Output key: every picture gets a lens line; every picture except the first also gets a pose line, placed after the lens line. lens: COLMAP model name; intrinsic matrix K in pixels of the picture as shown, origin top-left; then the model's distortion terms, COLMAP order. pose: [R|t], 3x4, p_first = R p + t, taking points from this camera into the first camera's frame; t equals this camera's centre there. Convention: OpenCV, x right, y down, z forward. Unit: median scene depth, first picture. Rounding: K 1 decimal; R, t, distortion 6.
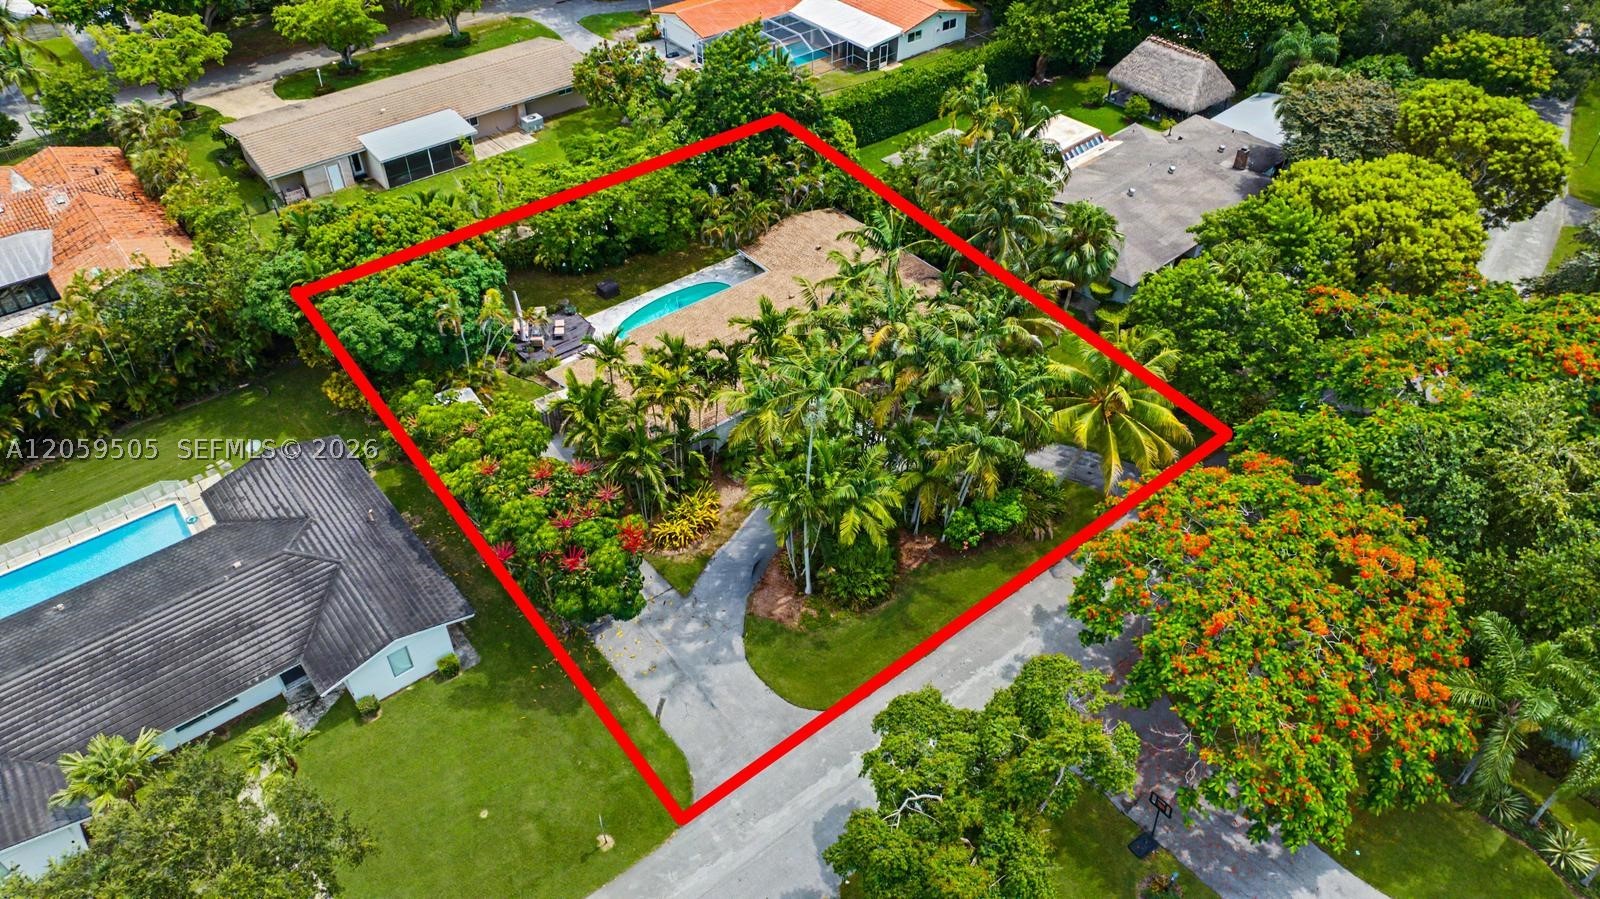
lens RADIAL K [[1125.8, 0, 800.0], [0, 1125.8, 449.5], [0, 0, 1]] dist [-0.009723, -0.004838]
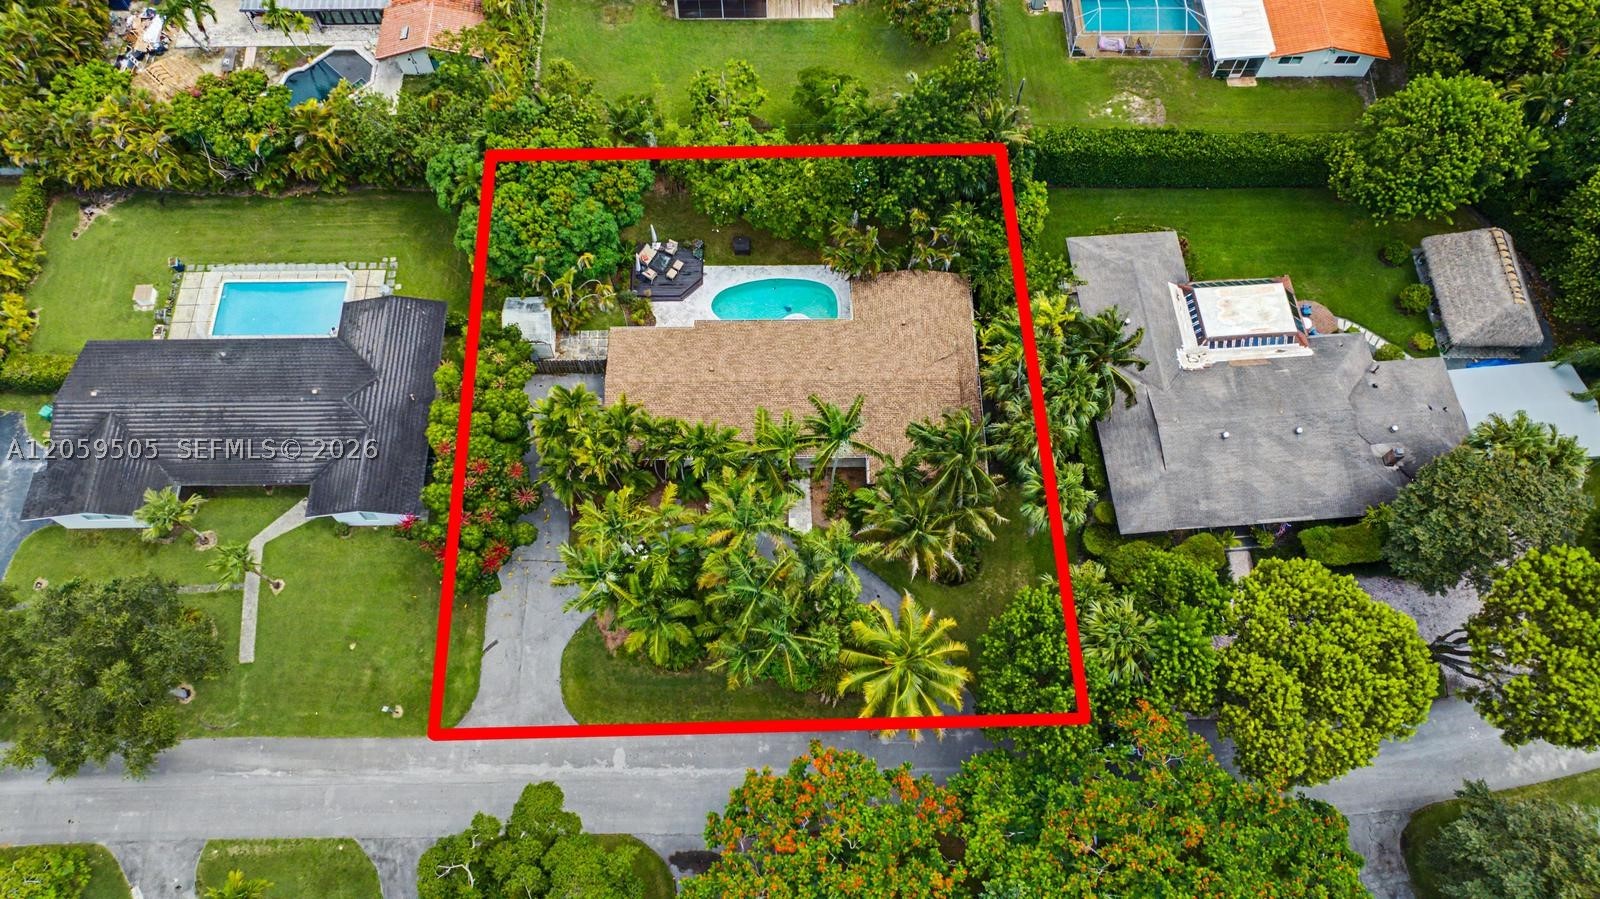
lens RADIAL K [[1125.8, 0, 800.0], [0, 1125.8, 449.5], [0, 0, 1]] dist [-0.009723, -0.004838]
pose [[0.785778, 0.562276, -0.257681, 0.333558], [-0.412131, 0.786637, 0.459729, -0.637207], [0.461196, -0.255046, 0.849853, 0.043779]]
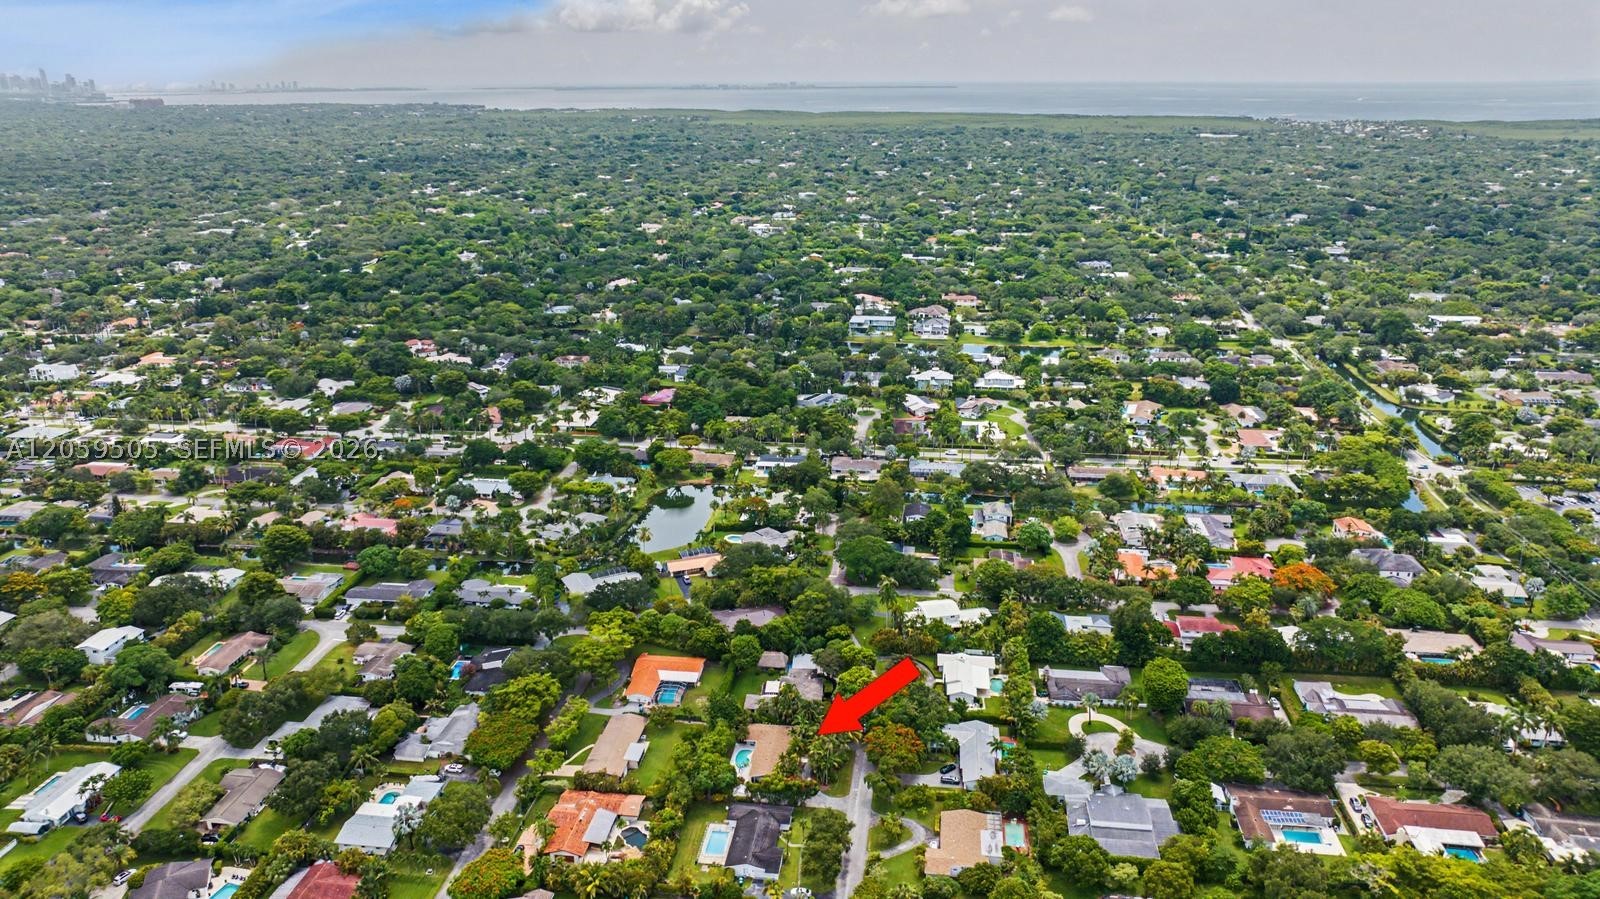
lens RADIAL K [[1133.0, 0, 803.3], [0, 1133.0, 445.6], [0, 0, 1]] dist [-0.052926, 0.072232]
pose [[0.721126, -0.226629, 0.654688, -2.929861], [0.466267, 0.857698, -0.216680, -0.130025], [-0.512418, 0.461513, 0.724178, -3.242025]]
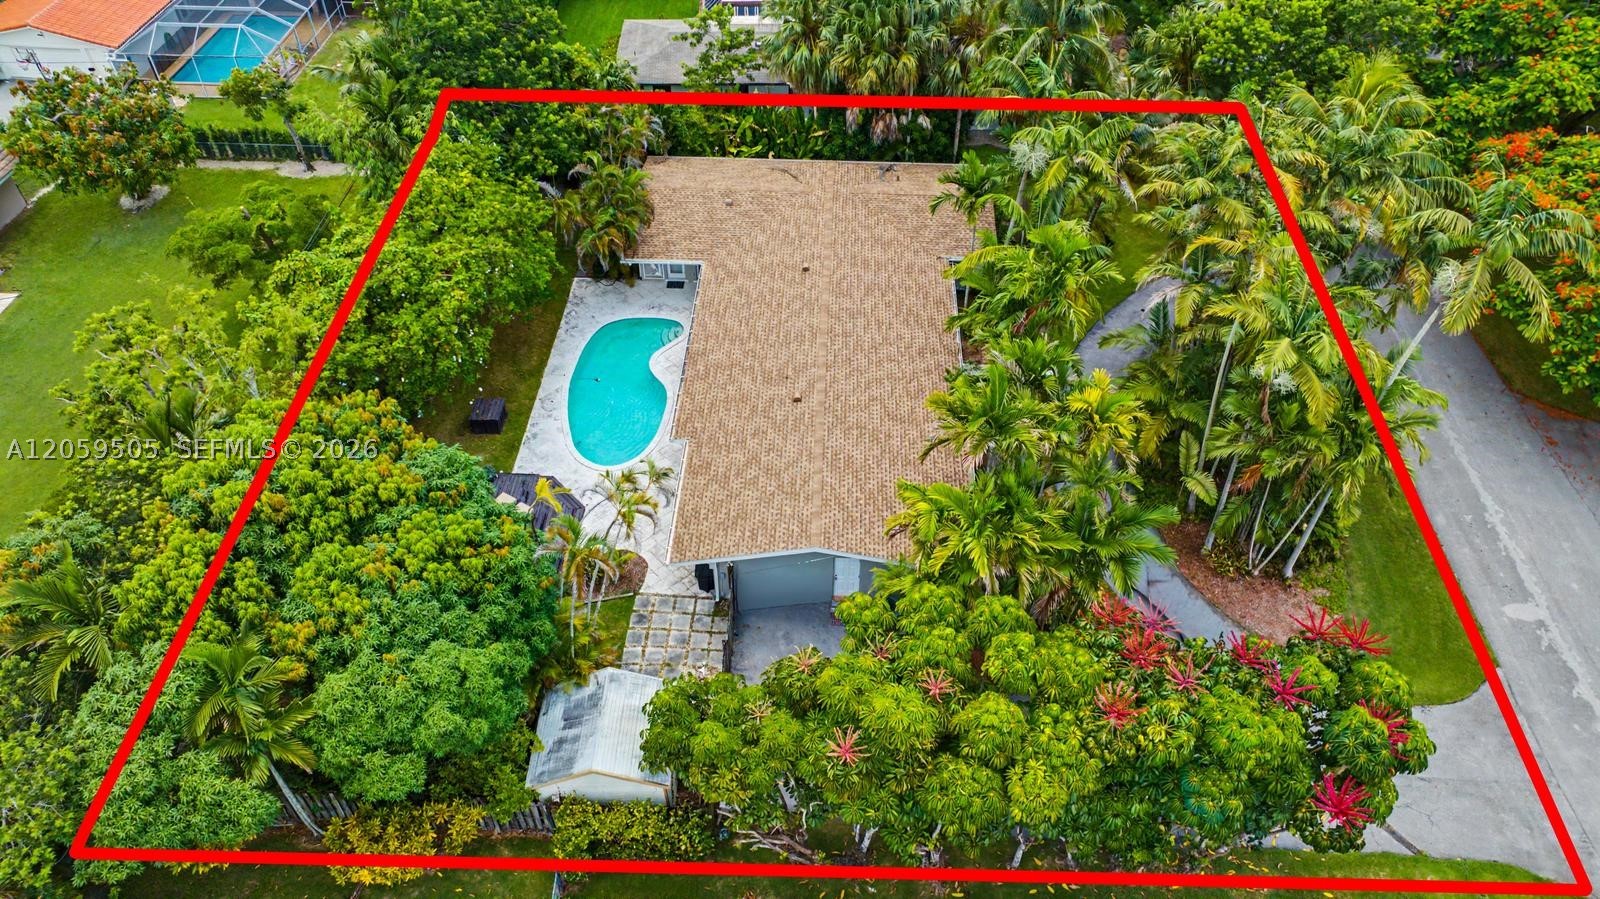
lens RADIAL K [[1133.0, 0, 803.3], [0, 1133.0, 445.6], [0, 0, 1]] dist [-0.052926, 0.072232]
pose [[0.660772, -0.518663, 0.542557, -0.476613], [0.497106, 0.843992, 0.201405, -0.204717], [-0.562375, 0.136625, 0.815517, 0.540296]]
